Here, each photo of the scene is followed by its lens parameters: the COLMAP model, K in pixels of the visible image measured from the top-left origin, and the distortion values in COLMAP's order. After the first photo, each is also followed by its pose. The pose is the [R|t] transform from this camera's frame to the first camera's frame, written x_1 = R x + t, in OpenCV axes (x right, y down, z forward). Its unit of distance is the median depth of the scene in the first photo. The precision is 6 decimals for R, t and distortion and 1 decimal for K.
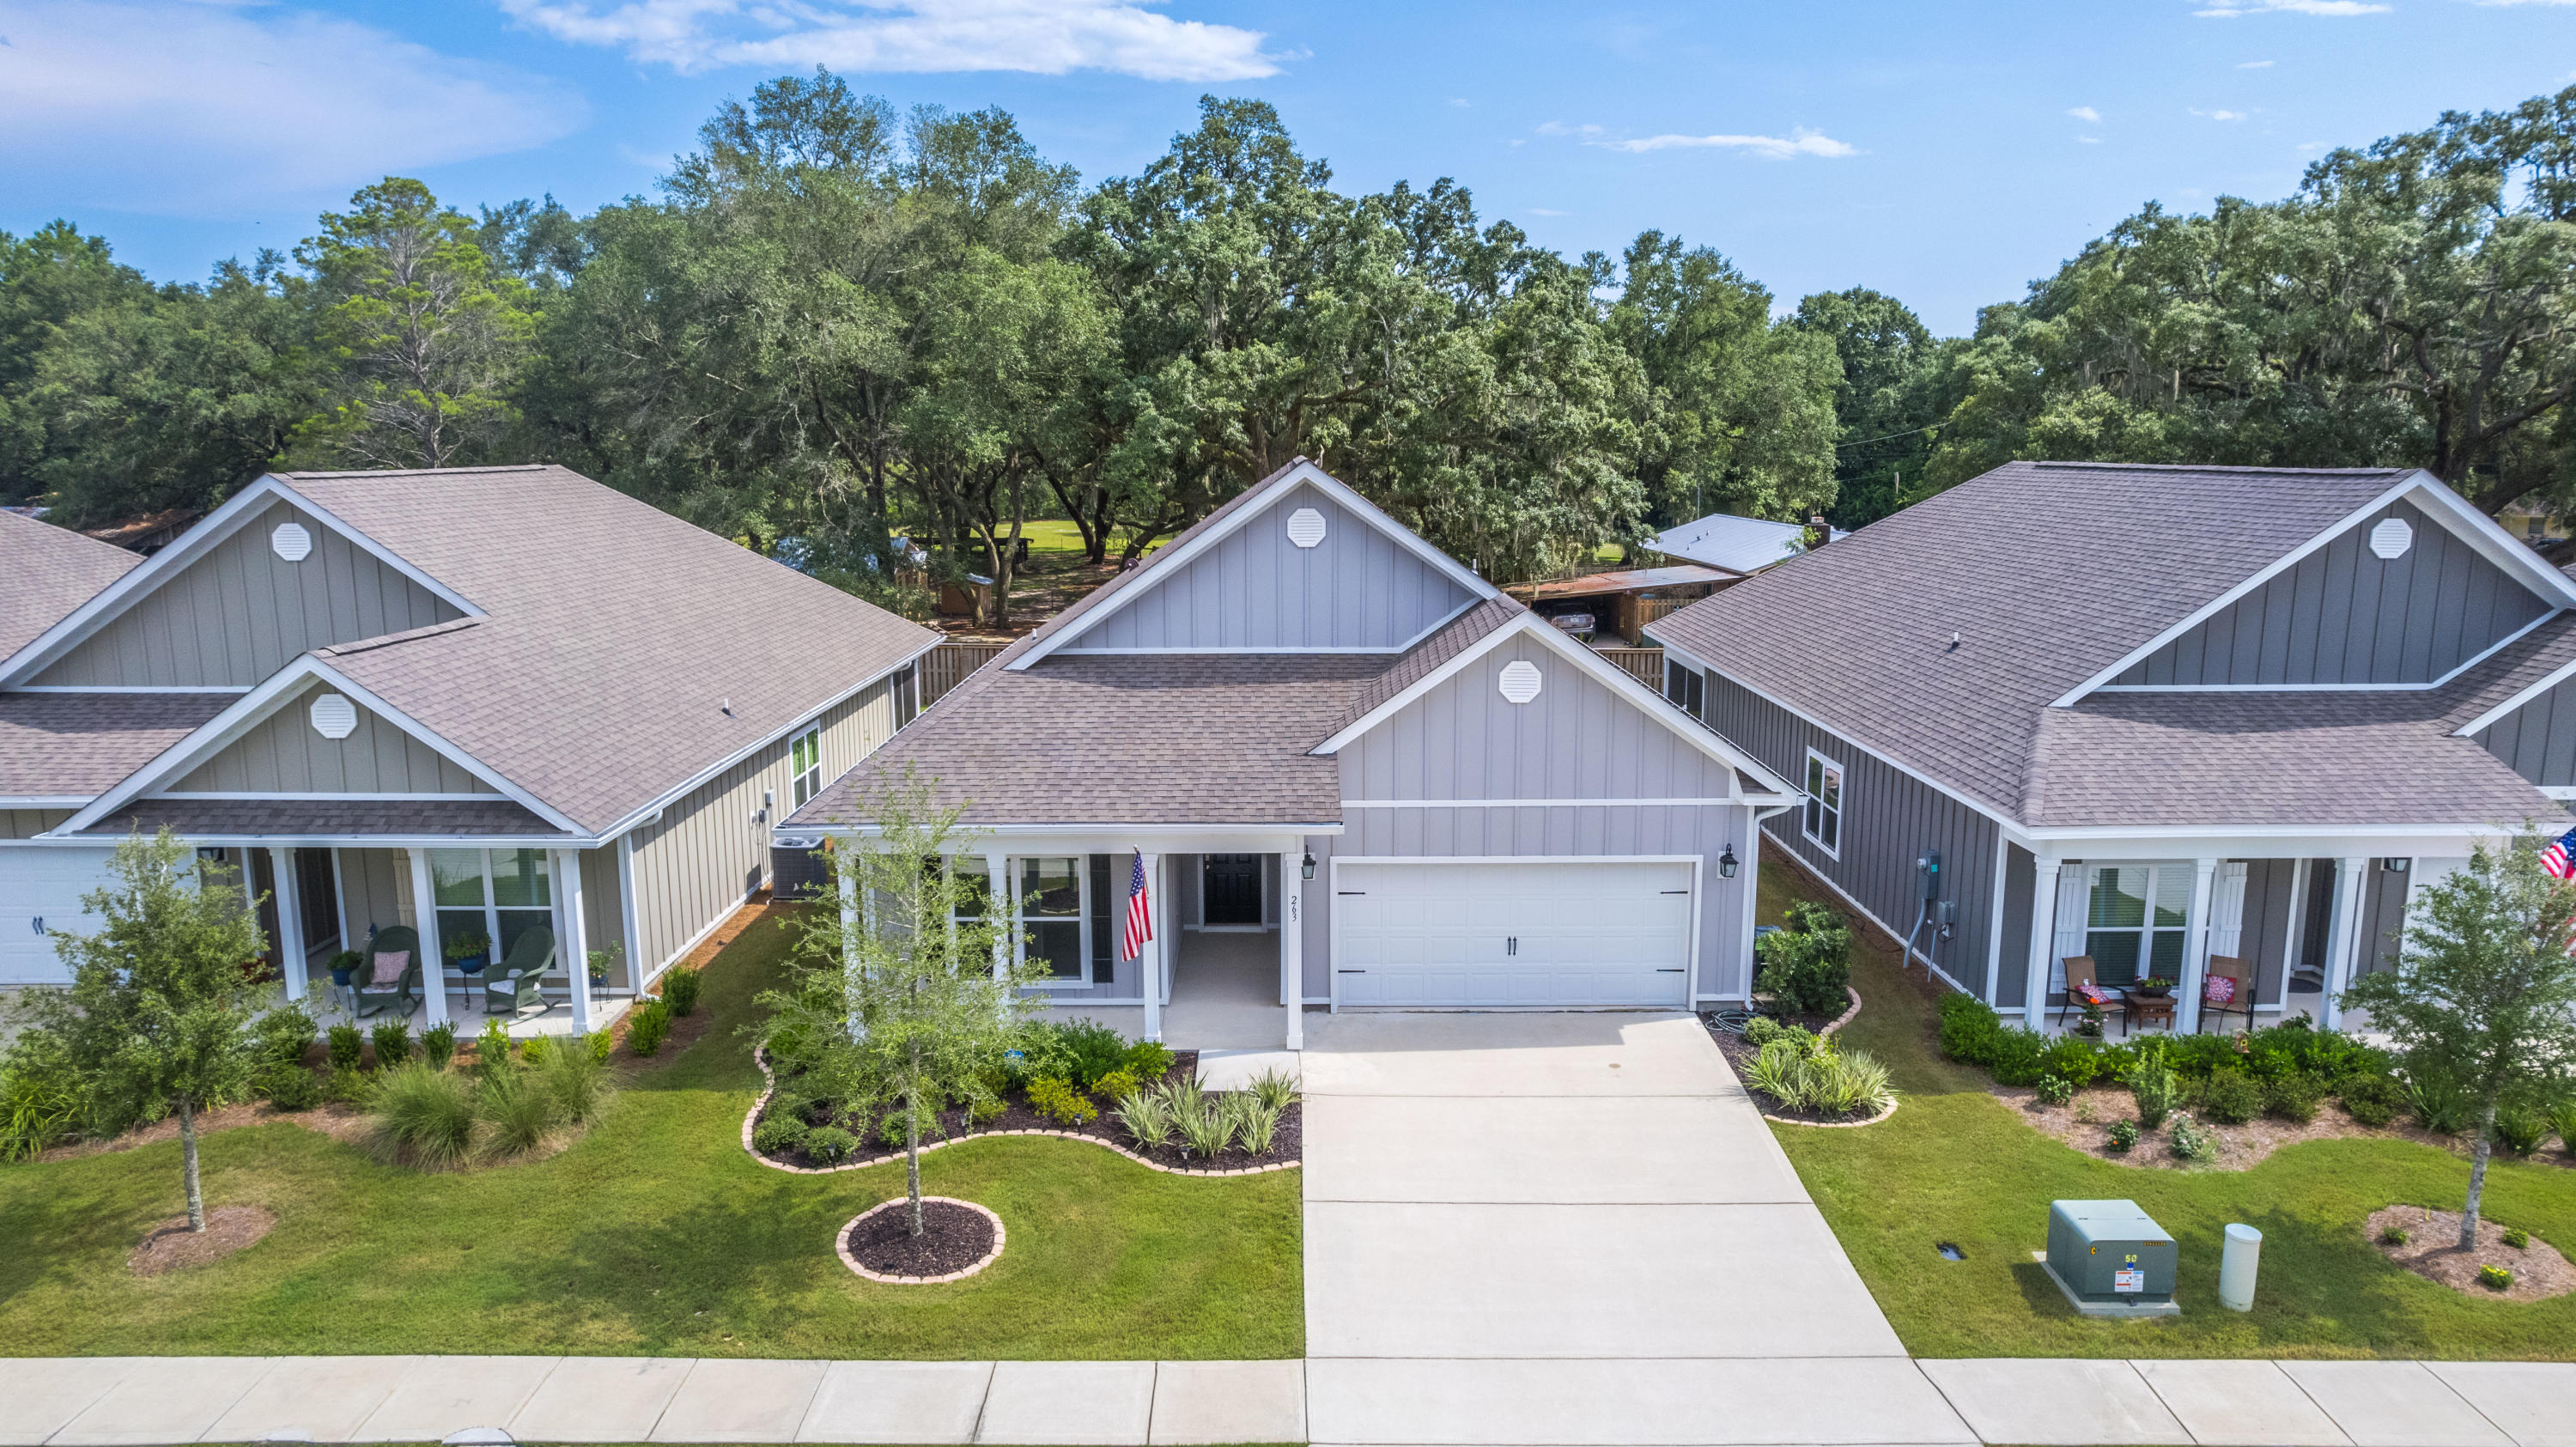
lens RADIAL K [[1642.2, 0, 1289.6], [0, 1642.2, 722.3], [0, 0, 1]] dist [-0.070193, 0.078945]
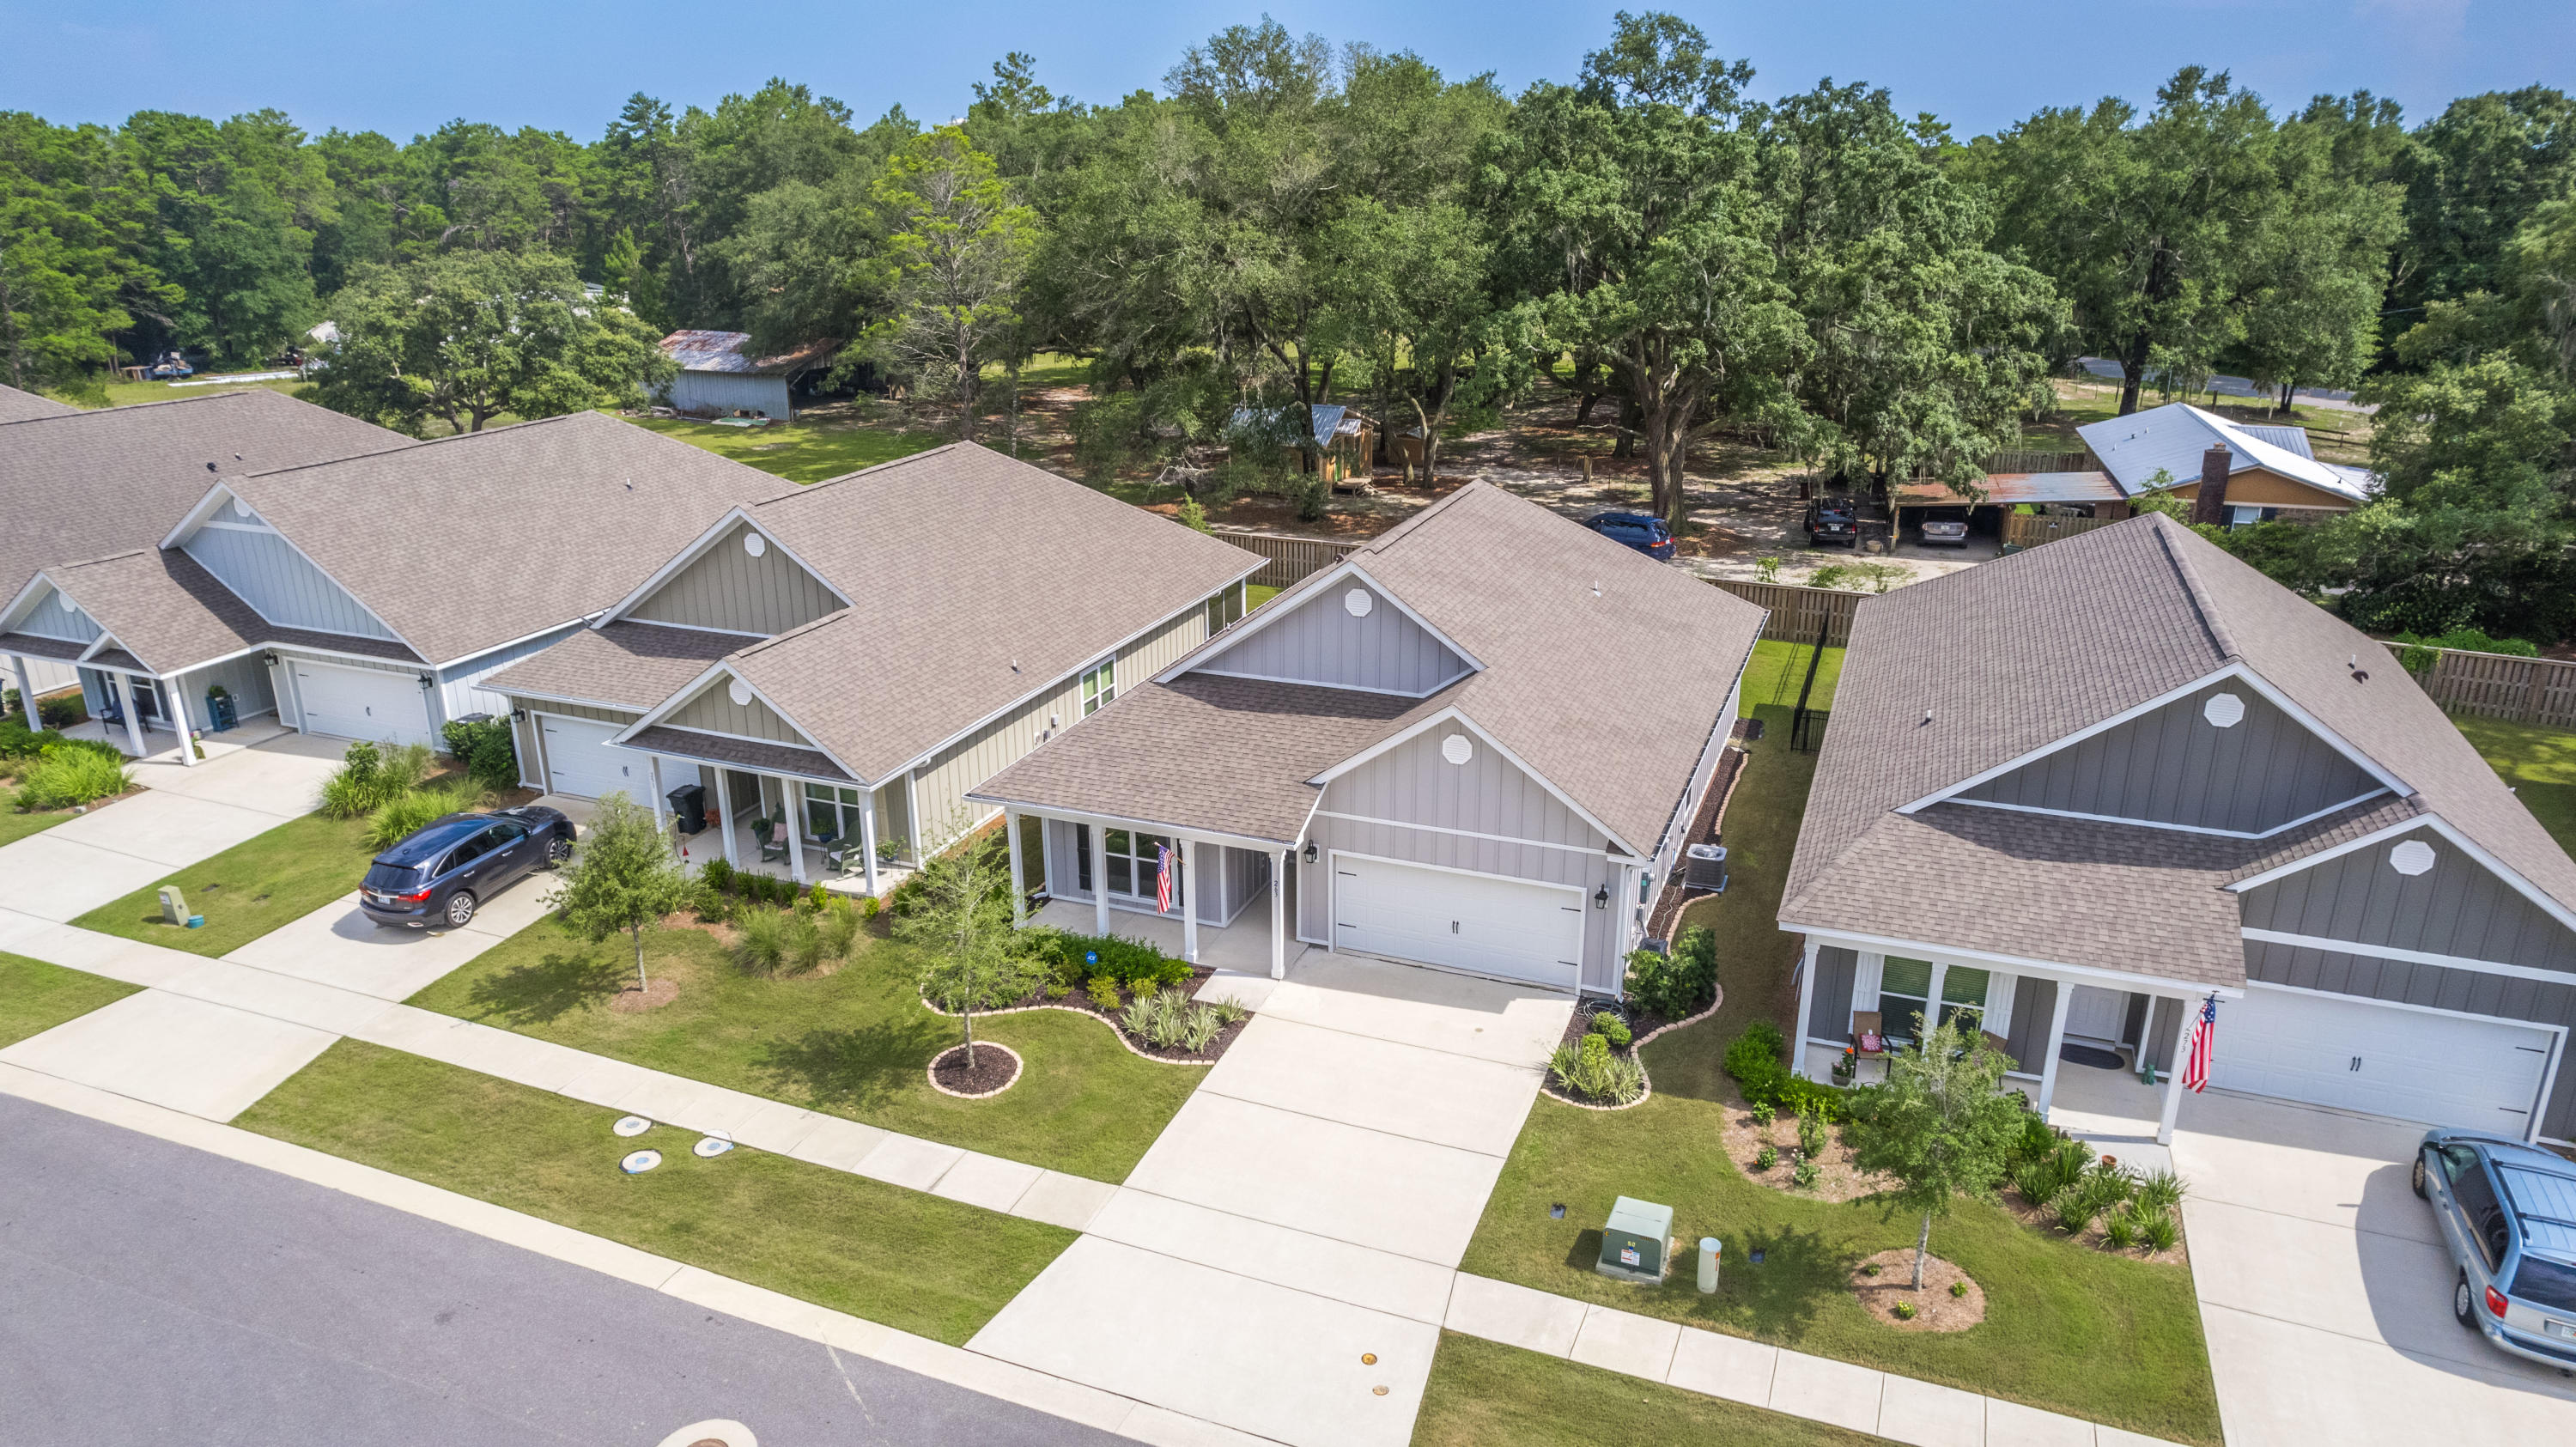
lens RADIAL K [[1642.2, 0, 1294.9], [0, 1642.2, 720.2], [0, 0, 1]] dist [-0.070193, 0.078945]
pose [[0.928988, 0.119128, -0.350413, 0.483523], [-0.061568, 0.983333, 0.171073, -0.270343], [0.364952, -0.137350, 0.920839, -0.312603]]
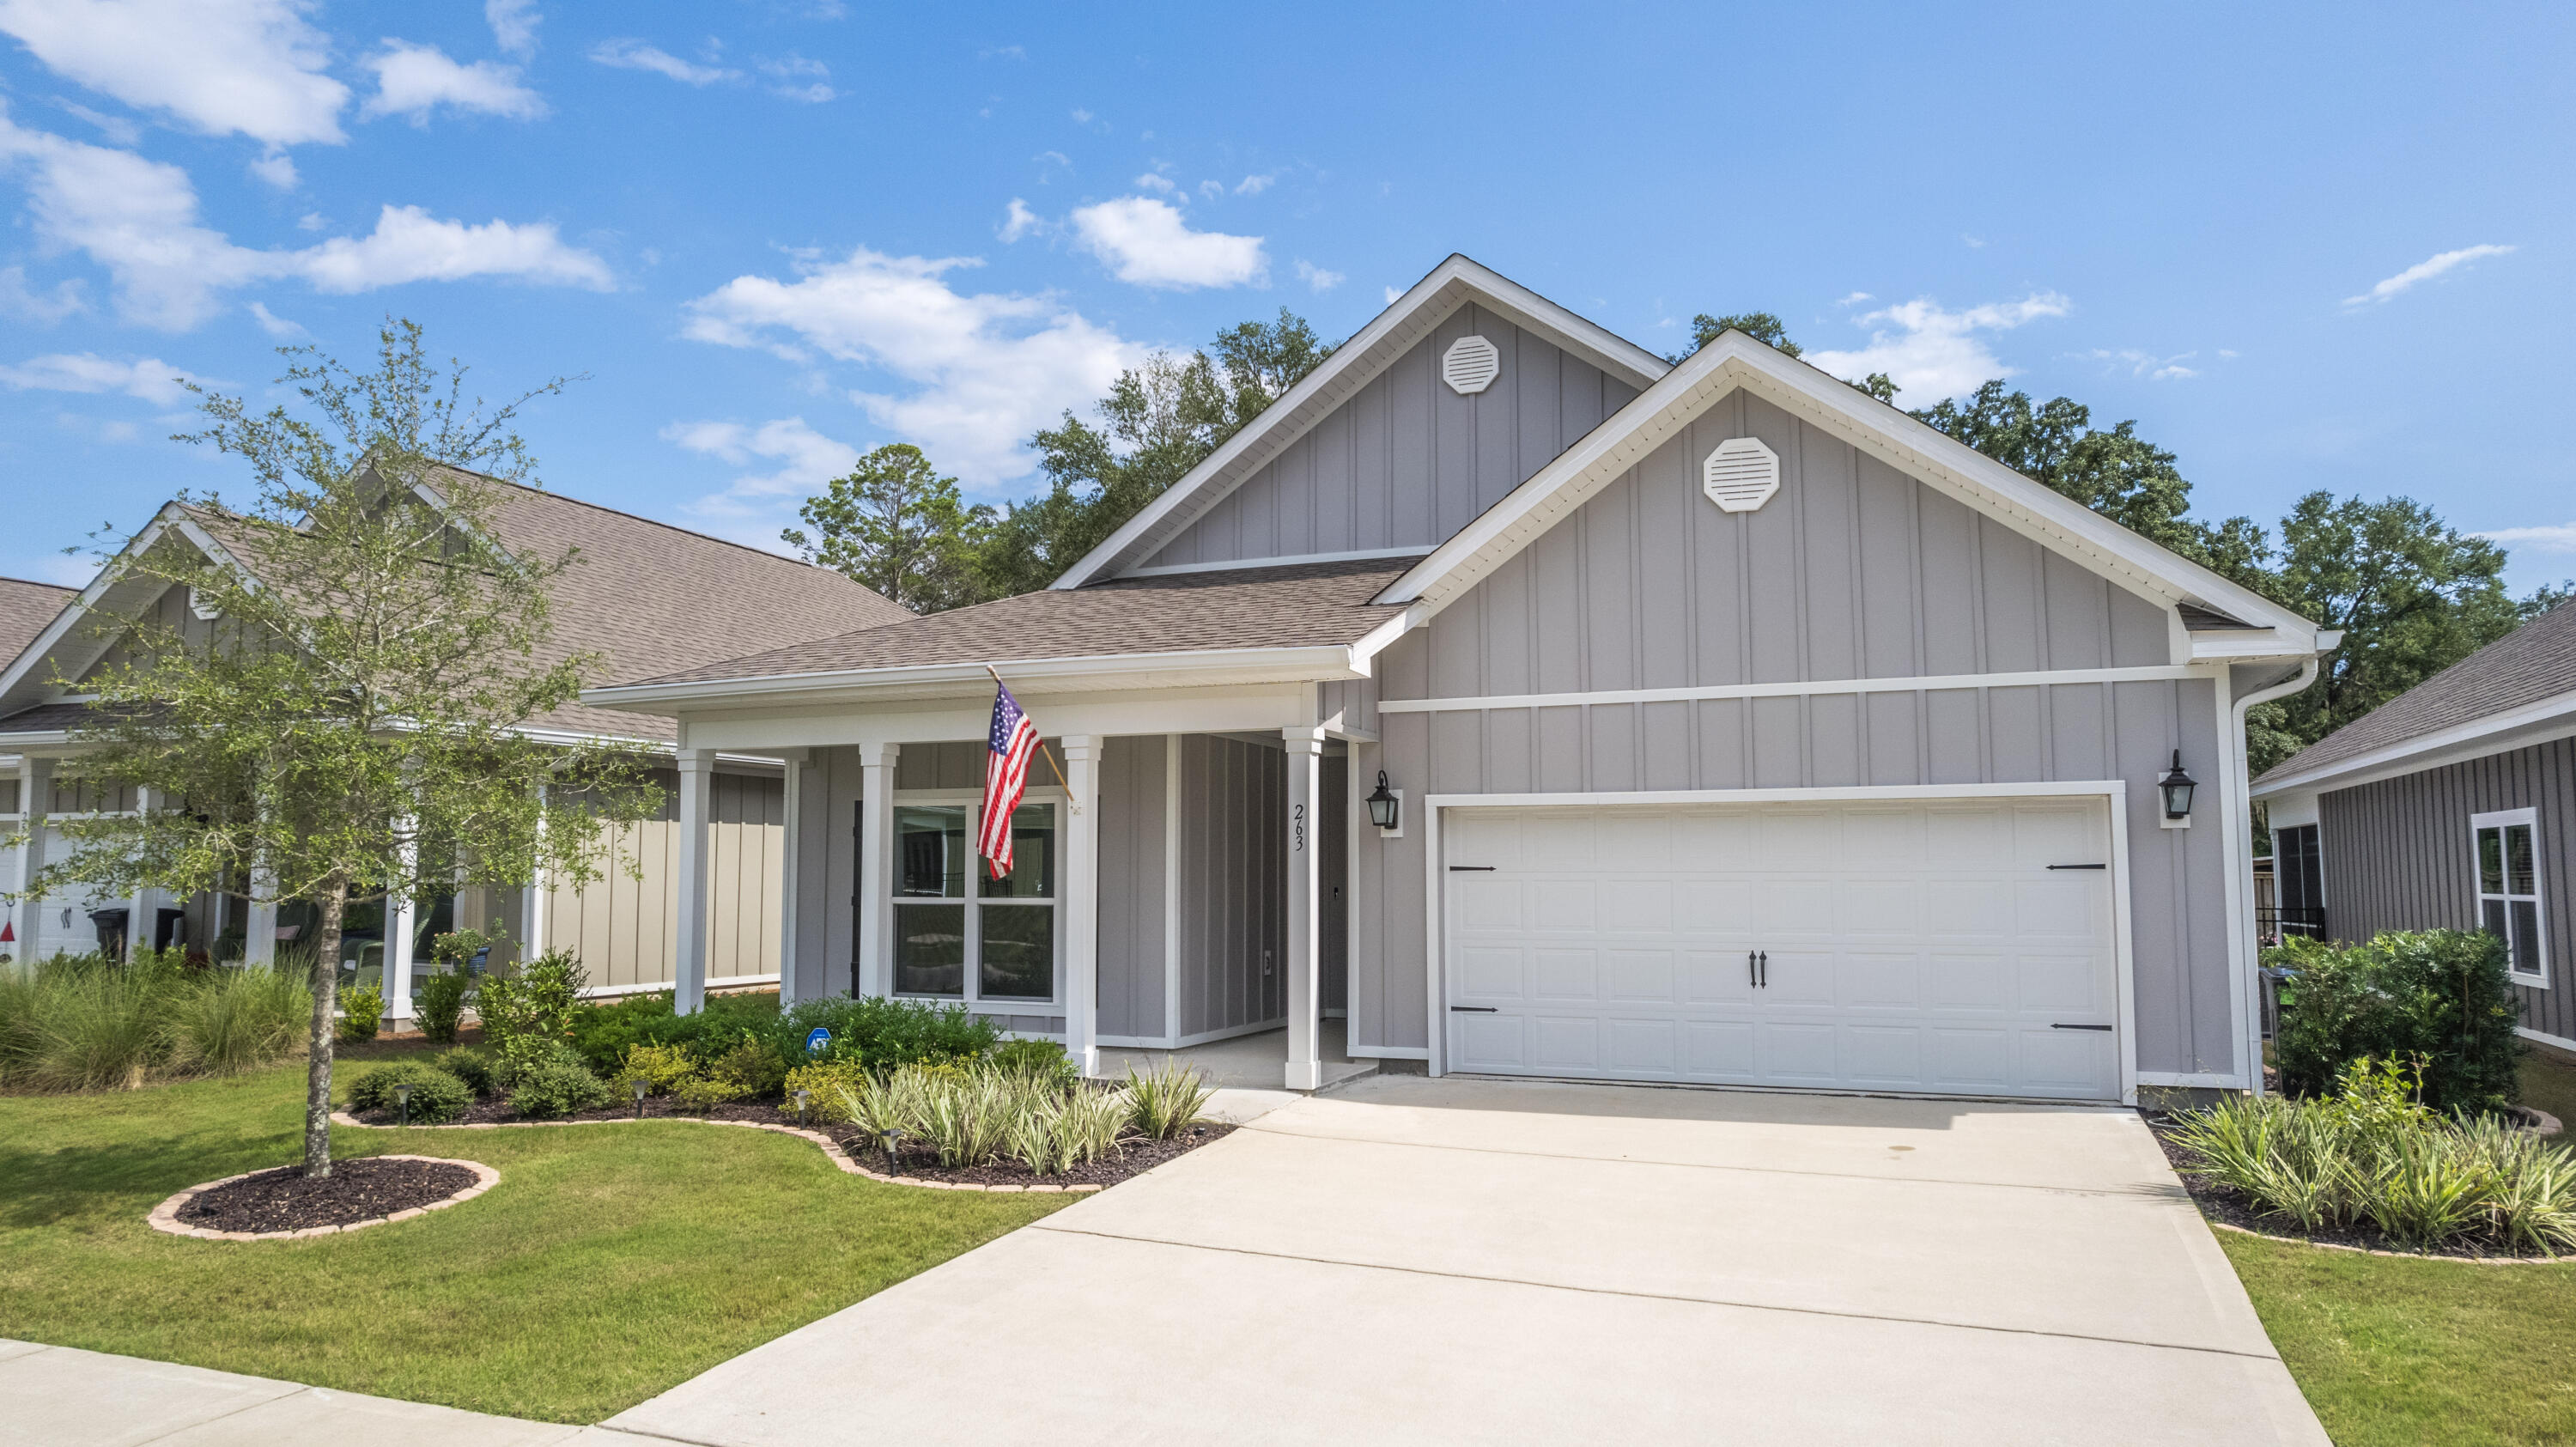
lens RADIAL K [[1642.2, 0, 1293.3], [0, 1642.2, 734.0], [0, 0, 1]] dist [-0.070193, 0.078945]
pose [[0.925253, -0.030852, -0.378094, 0.203475], [-0.066582, 0.968008, -0.241926, 0.205714], [0.373462, 0.249017, 0.893598, 0.446317]]
